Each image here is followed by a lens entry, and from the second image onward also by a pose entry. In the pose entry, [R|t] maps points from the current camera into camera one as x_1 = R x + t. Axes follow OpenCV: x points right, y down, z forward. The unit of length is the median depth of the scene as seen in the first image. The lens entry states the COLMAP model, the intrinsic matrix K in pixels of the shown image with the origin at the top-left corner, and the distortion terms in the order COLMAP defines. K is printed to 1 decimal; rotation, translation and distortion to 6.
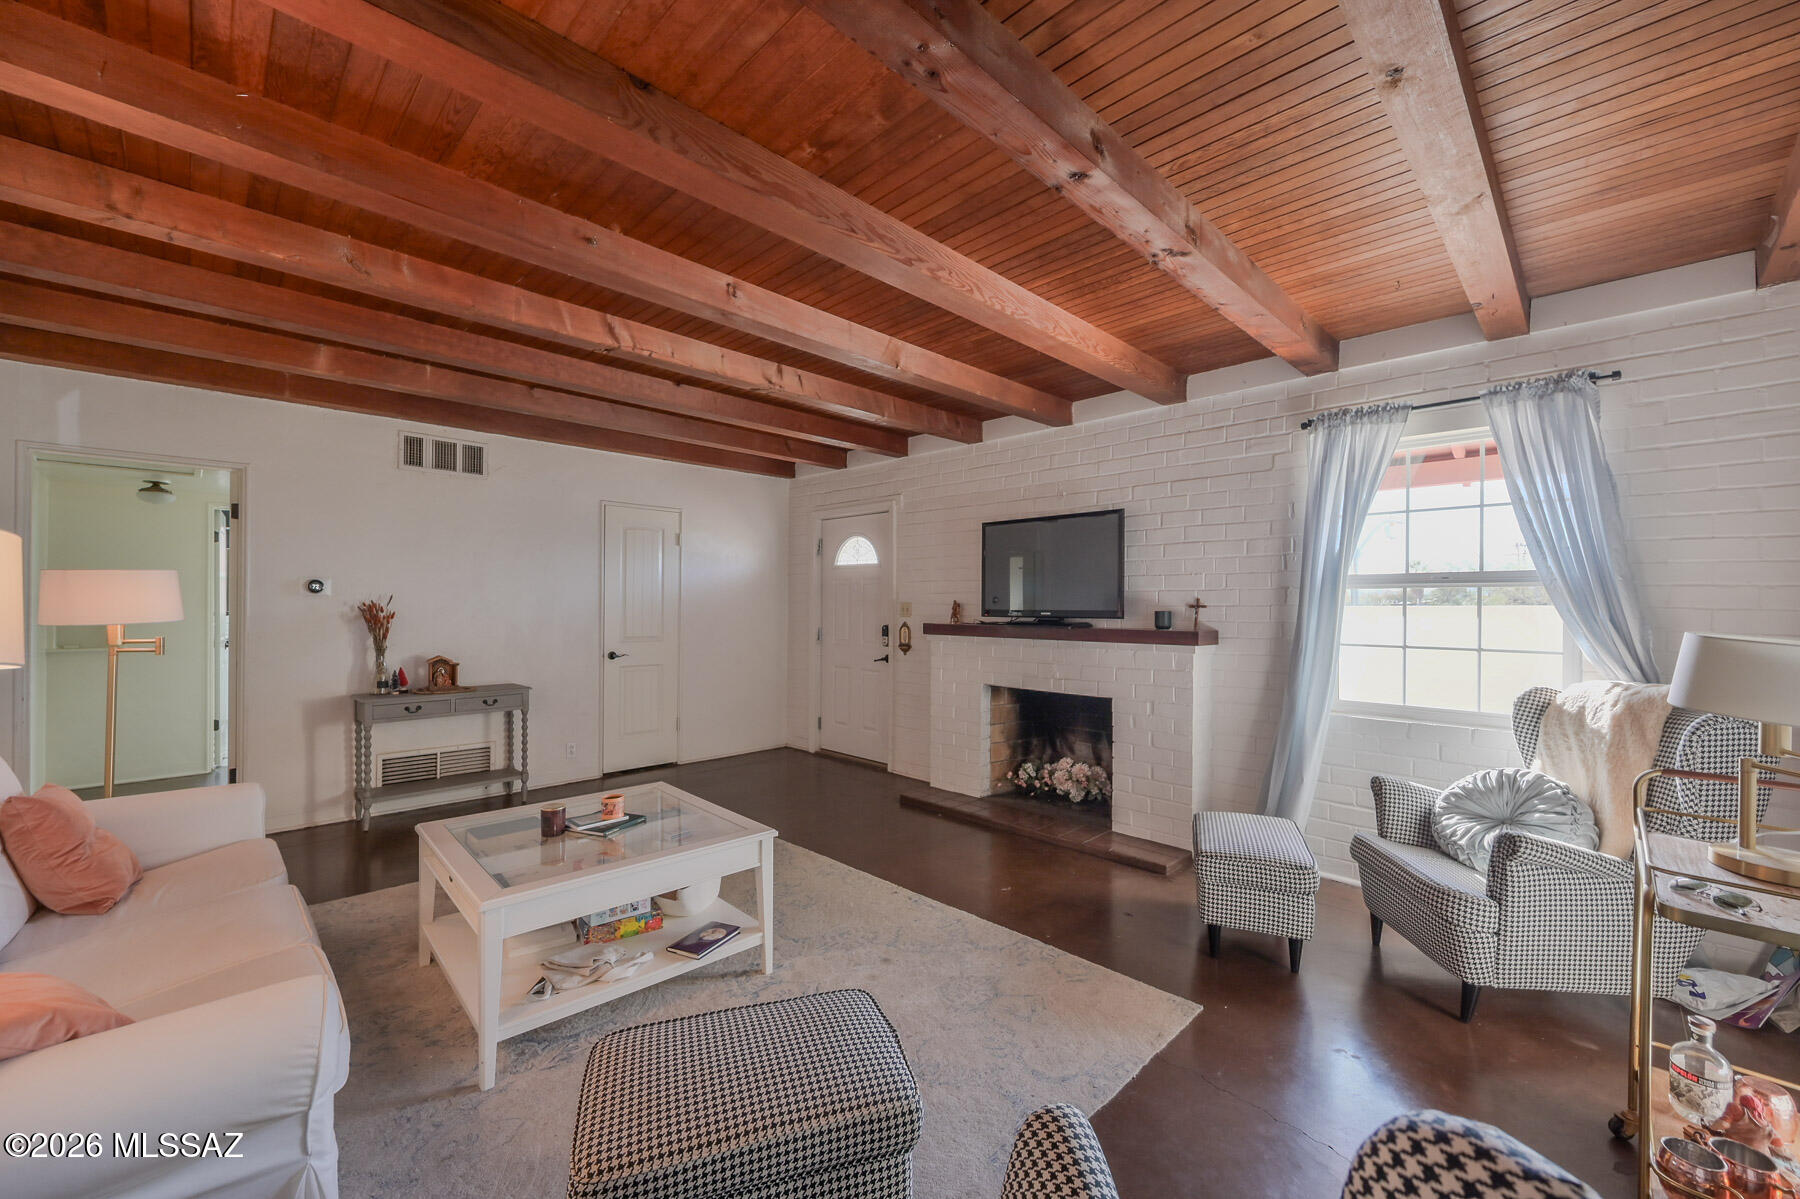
lens RADIAL K [[706.3, 0, 905.2], [0, 706.3, 605.6], [0, 0, 1]] dist [-0.001846, -0.000146]
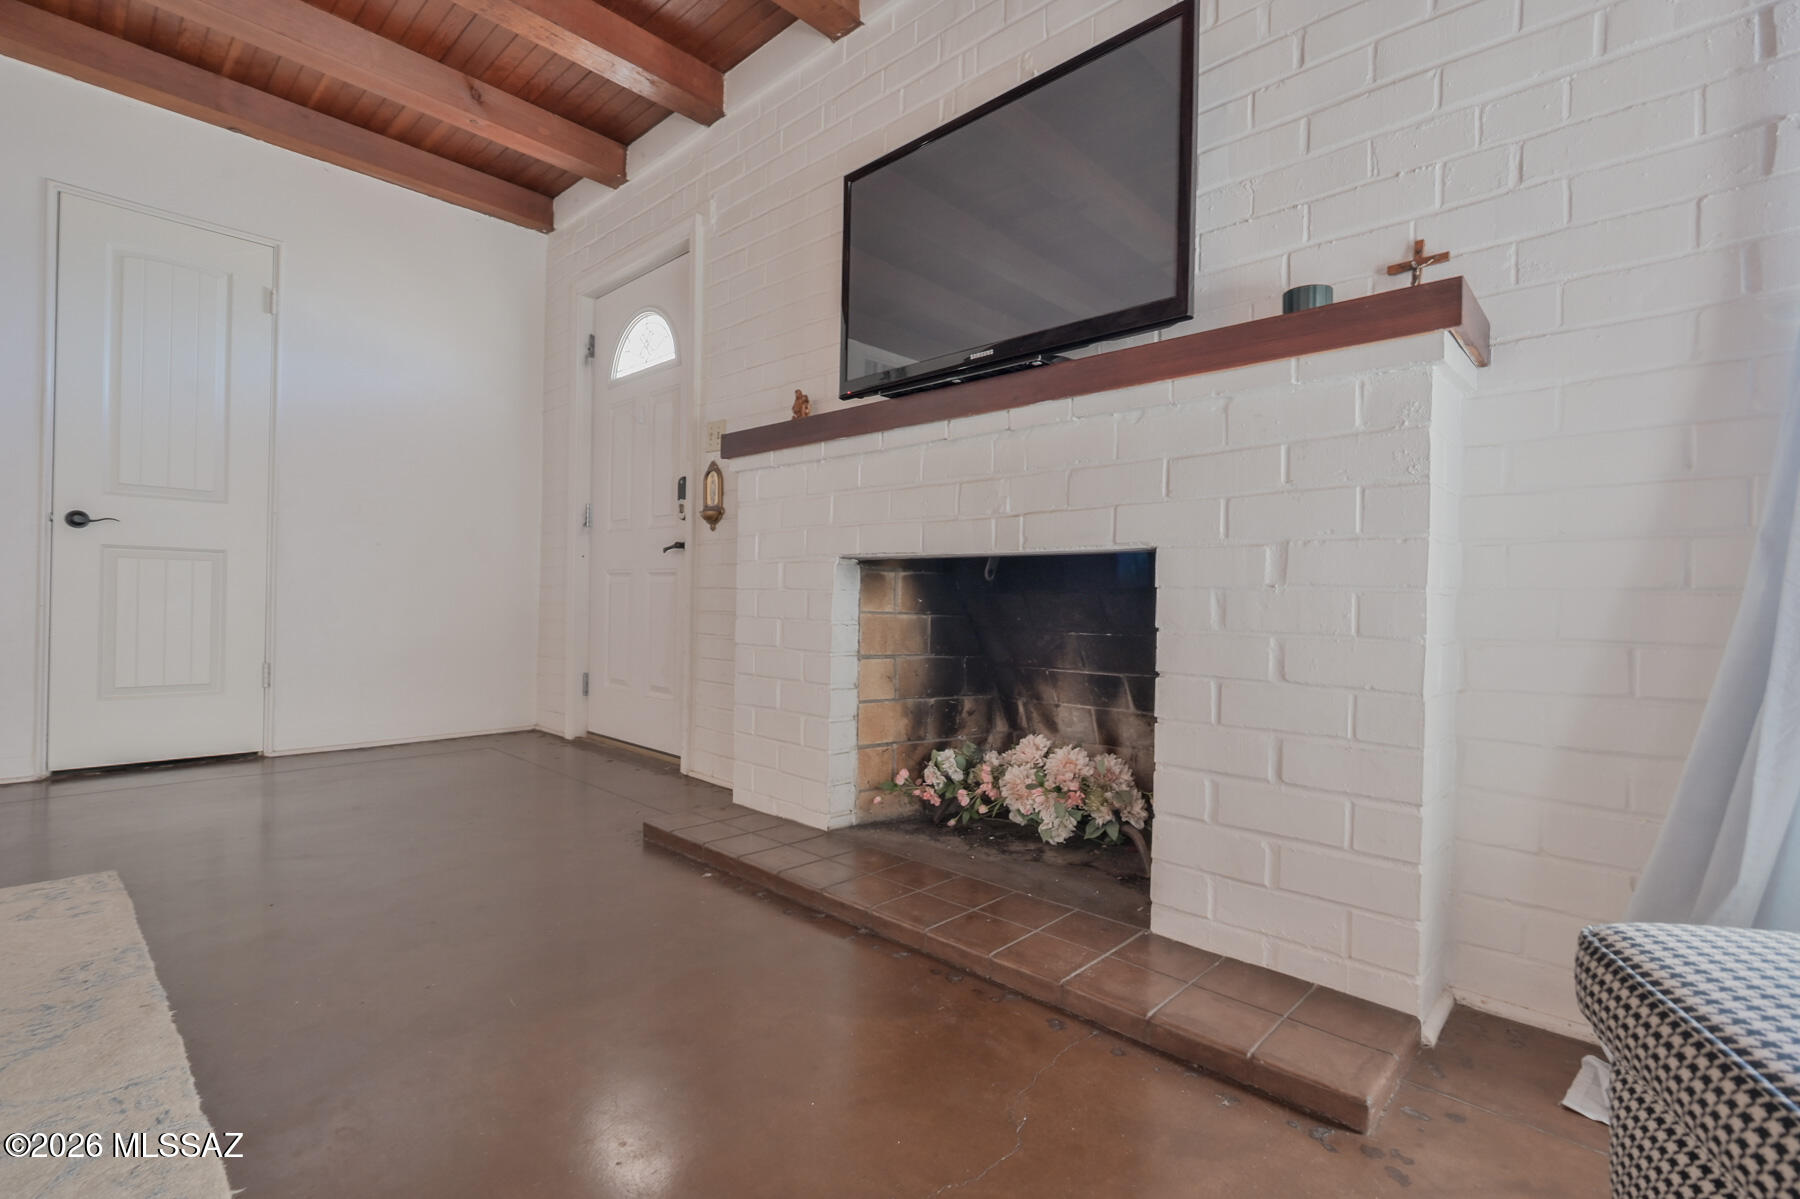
lens RADIAL K [[811.8, 0, 906.3], [0, 811.8, 602.8], [0, 0, 1]] dist [-0.002546, -0.000315]
pose [[0.999605, 0.012940, 0.024943, 0.139899], [-0.013004, 0.999913, 0.002402, 0.137432], [-0.024909, -0.002725, 0.999686, 0.525565]]
